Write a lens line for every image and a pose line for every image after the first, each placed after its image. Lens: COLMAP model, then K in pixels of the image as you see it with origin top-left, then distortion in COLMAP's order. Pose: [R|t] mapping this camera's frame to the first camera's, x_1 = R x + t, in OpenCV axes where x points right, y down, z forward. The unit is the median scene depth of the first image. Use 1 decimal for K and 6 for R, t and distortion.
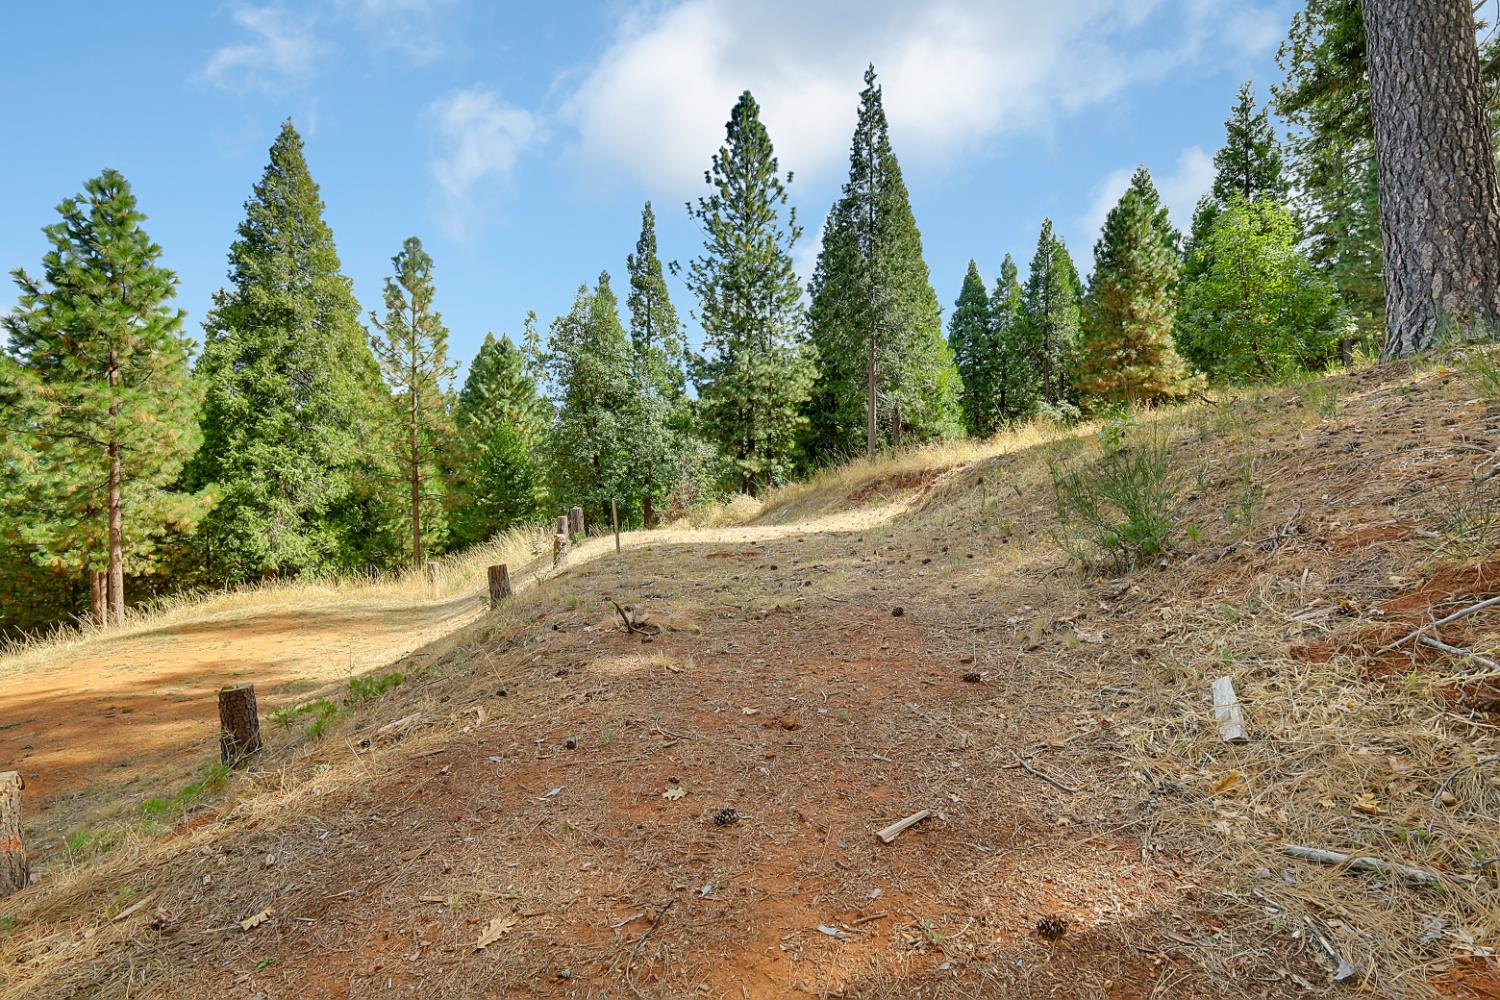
lens RADIAL K [[649.8, 0, 751.5], [0, 649.8, 496.1], [0, 0, 1]] dist [0.003783, -0.001174]
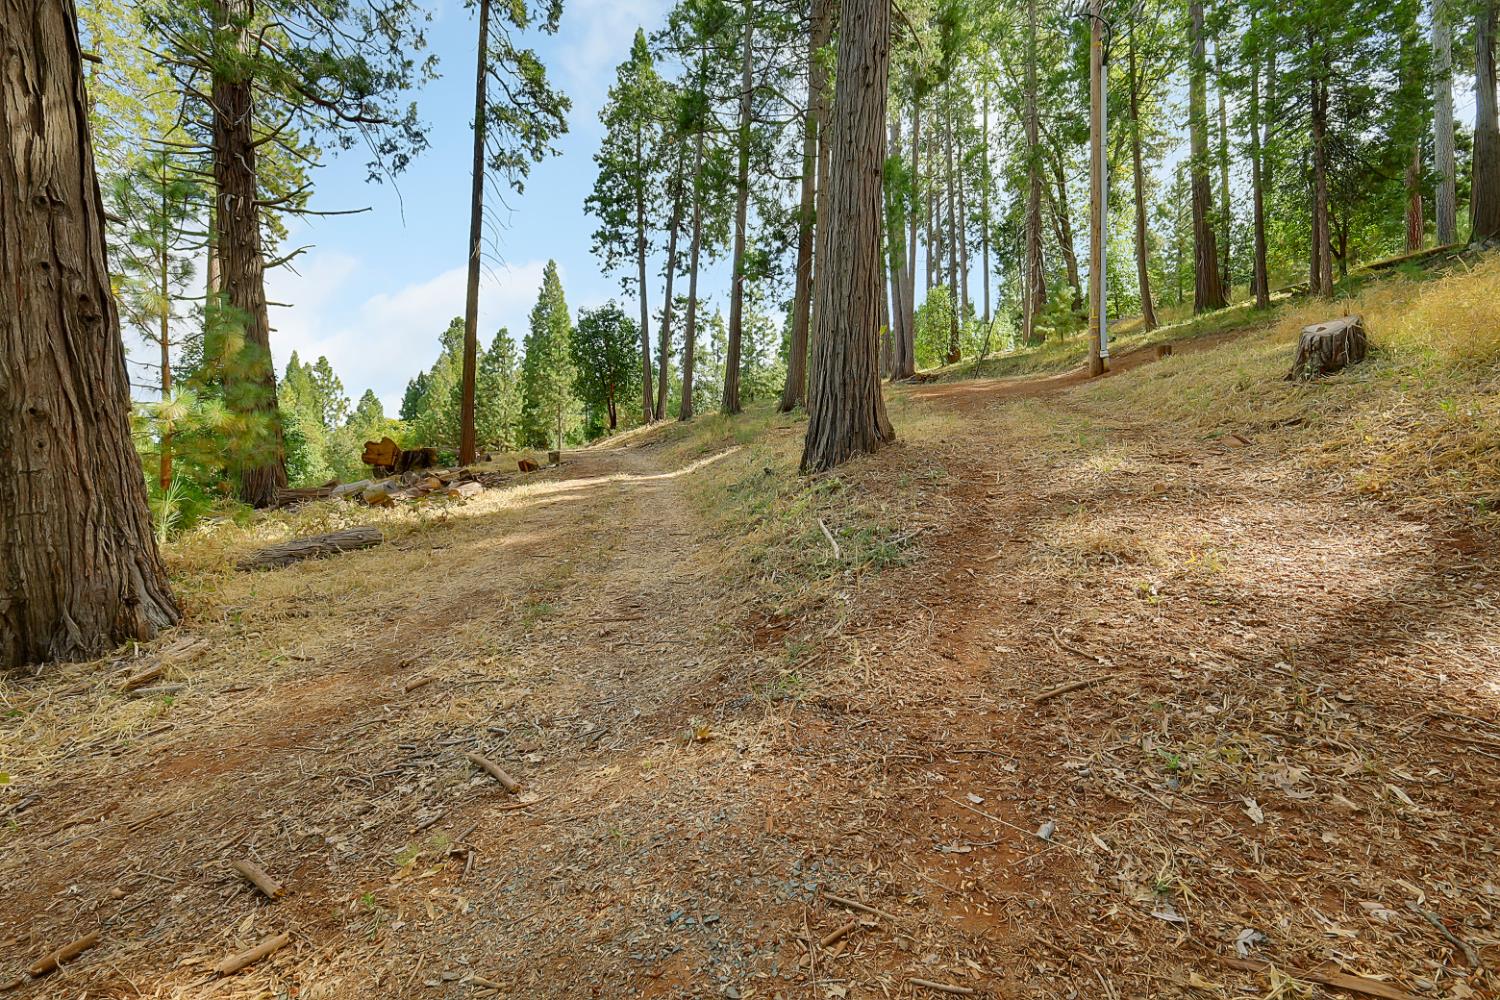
lens RADIAL K [[649.8, 0, 741.9], [0, 649.8, 495.7], [0, 0, 1]] dist [0.003783, -0.001174]
pose [[0.996026, 0.003045, 0.089013, -0.290975], [-0.002921, 0.999995, -0.001528, 0.253008], [-0.089018, 0.001262, 0.996029, -1.377049]]
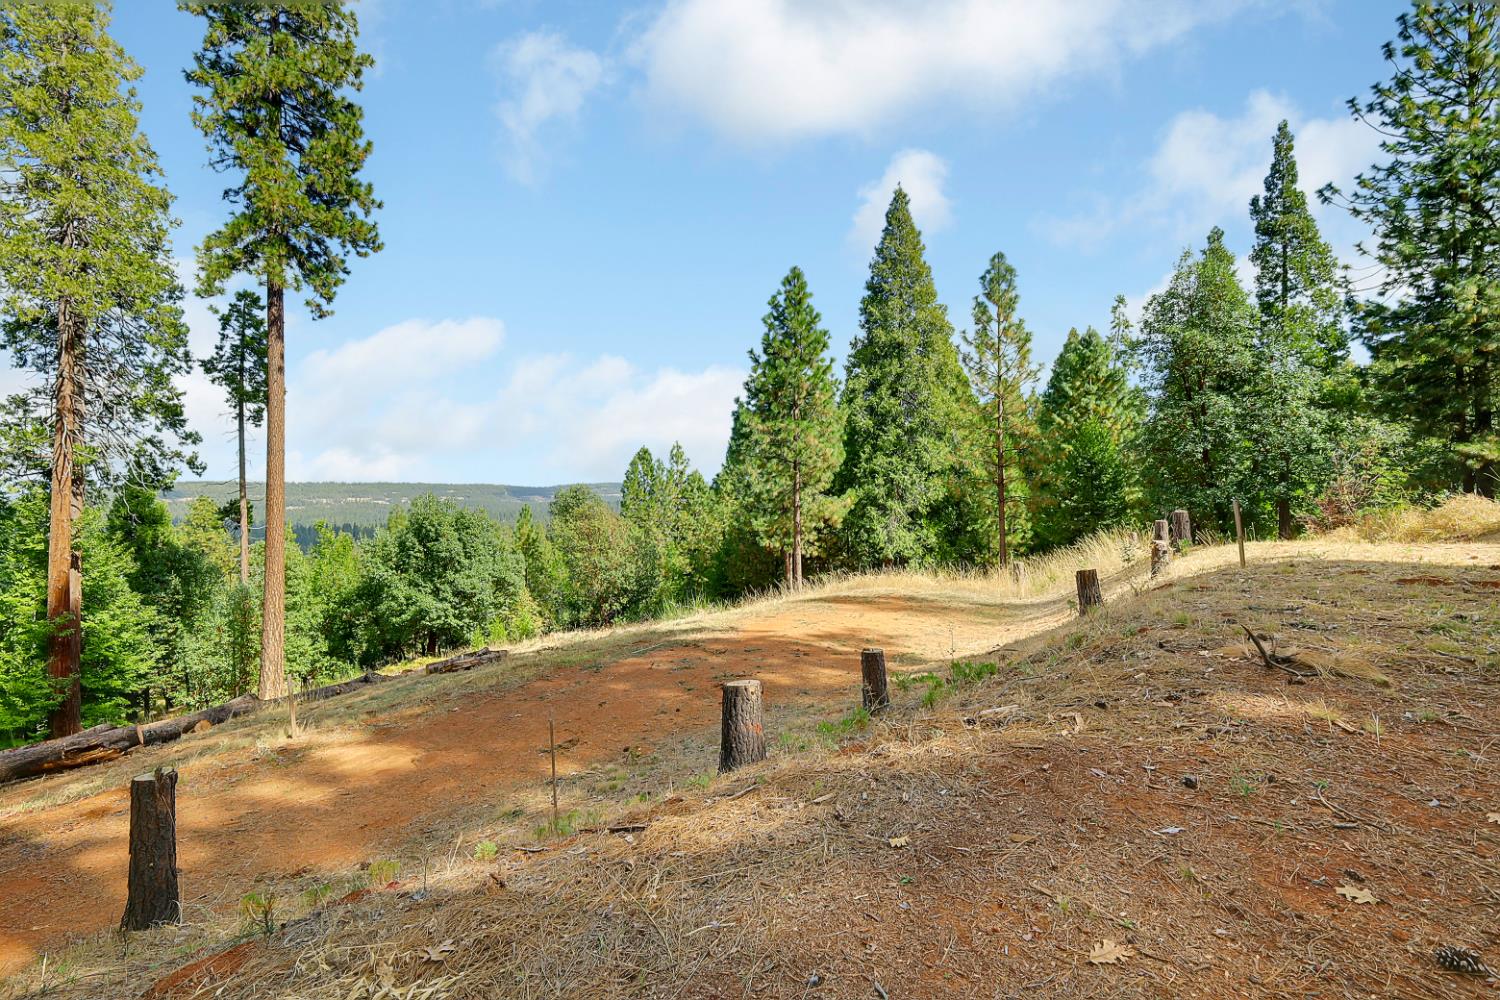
lens RADIAL K [[649.8, 0, 748.8], [0, 649.8, 495.3], [0, 0, 1]] dist [0.003783, -0.001174]
pose [[0.663678, -0.006218, -0.747992, -0.001559], [0.003155, 0.999980, -0.005514, 0.000086], [0.748012, 0.001300, 0.663684, -0.001709]]
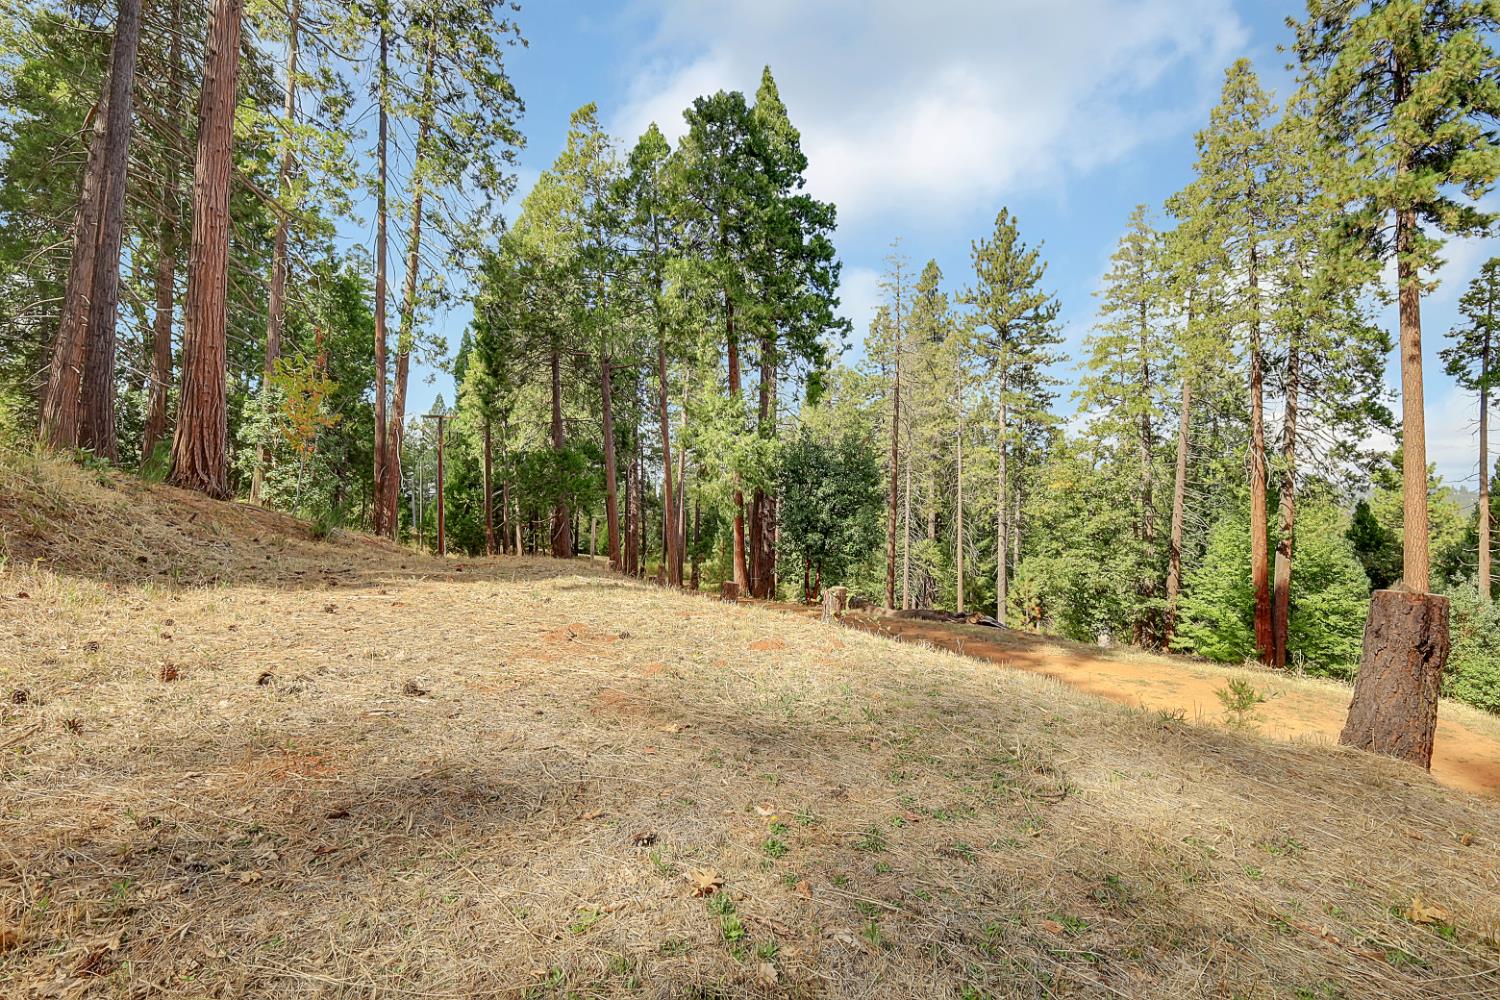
lens RADIAL K [[649.8, 0, 749.5], [0, 649.8, 494.9], [0, 0, 1]] dist [0.003783, -0.001174]
pose [[-0.921568, 0.004301, -0.388193, -0.004509], [0.009673, 0.999883, -0.011884, -0.006040], [0.388096, -0.014707, -0.921502, 0.639224]]
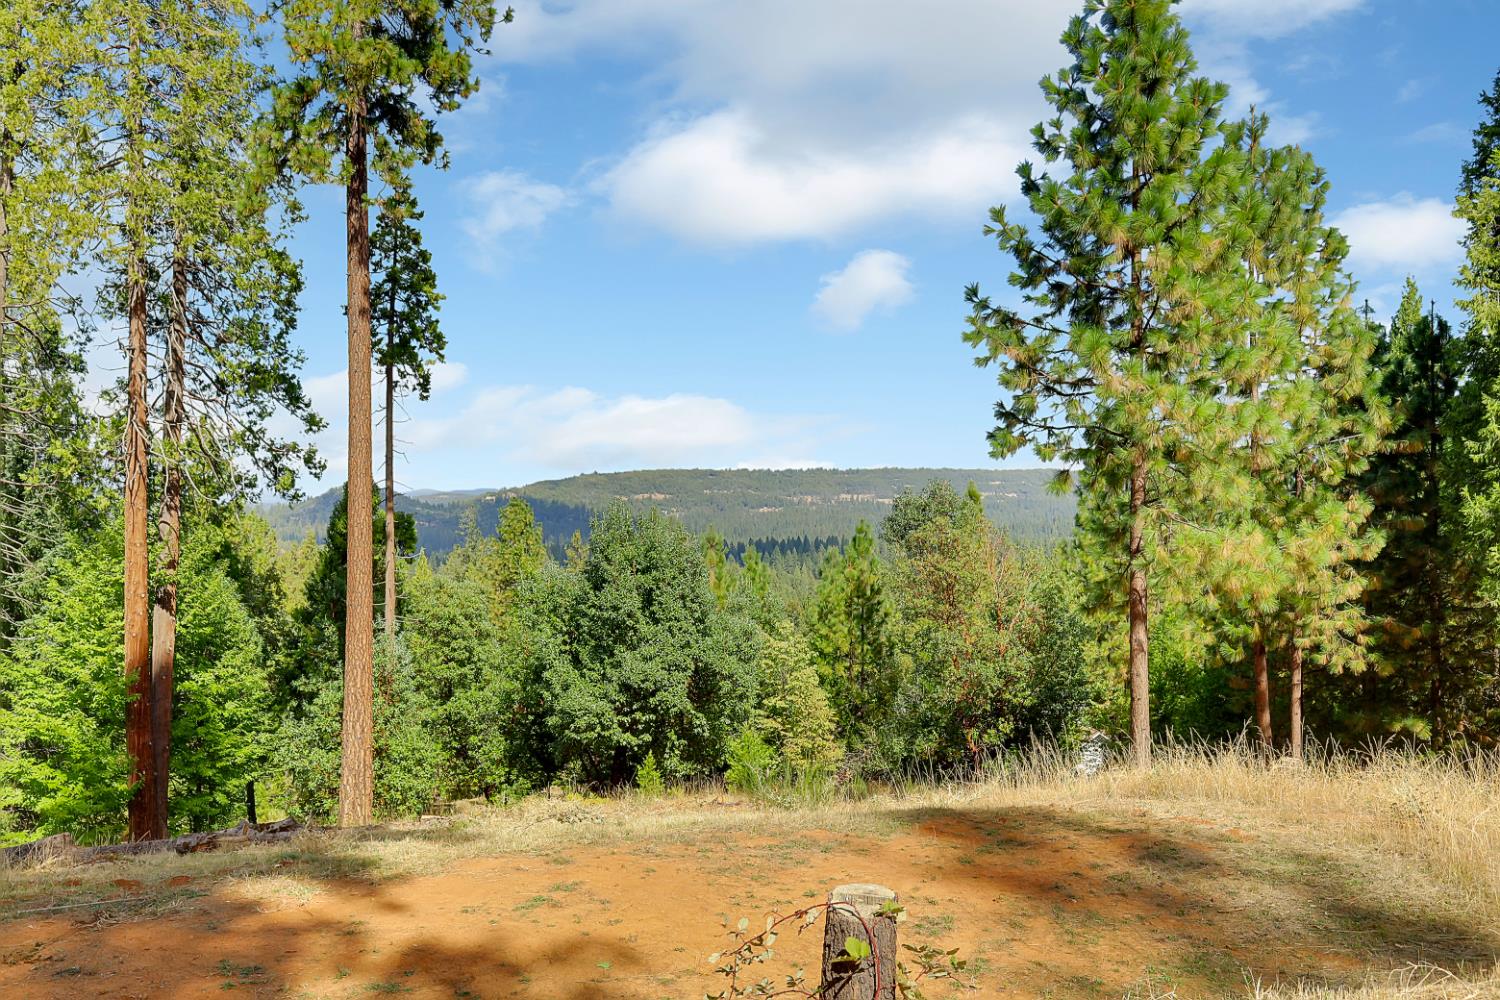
lens RADIAL K [[1234.1, 0, 753.1], [0, 1234.1, 497.0], [0, 0, 1]] dist [0.000527, 0.000791]
pose [[0.098292, -0.001203, -0.995157, 0.008641], [0.002896, 0.999995, -0.000923, -0.019329], [0.995153, -0.002791, 0.098295, 0.404367]]
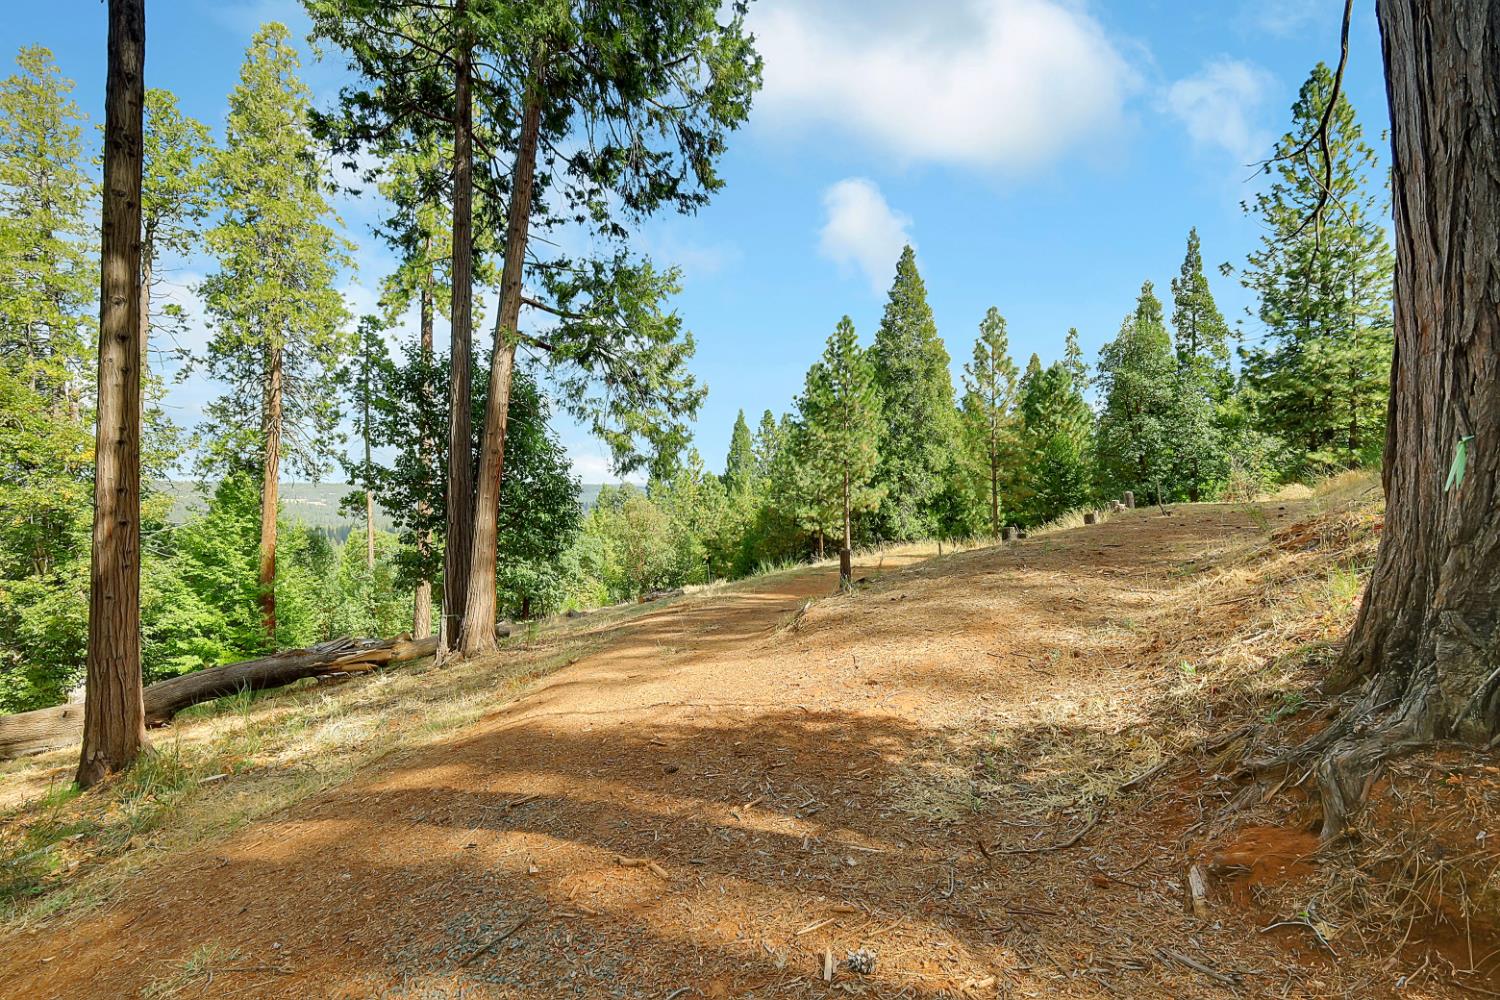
lens RADIAL K [[649.8, 0, 748.7], [0, 649.8, 496.3], [0, 0, 1]] dist [0.003783, -0.001174]
pose [[0.716785, -0.006216, -0.697267, 0.077284], [0.000099, 0.999961, -0.008813, 0.023823], [0.697295, 0.006248, 0.716757, -0.360568]]
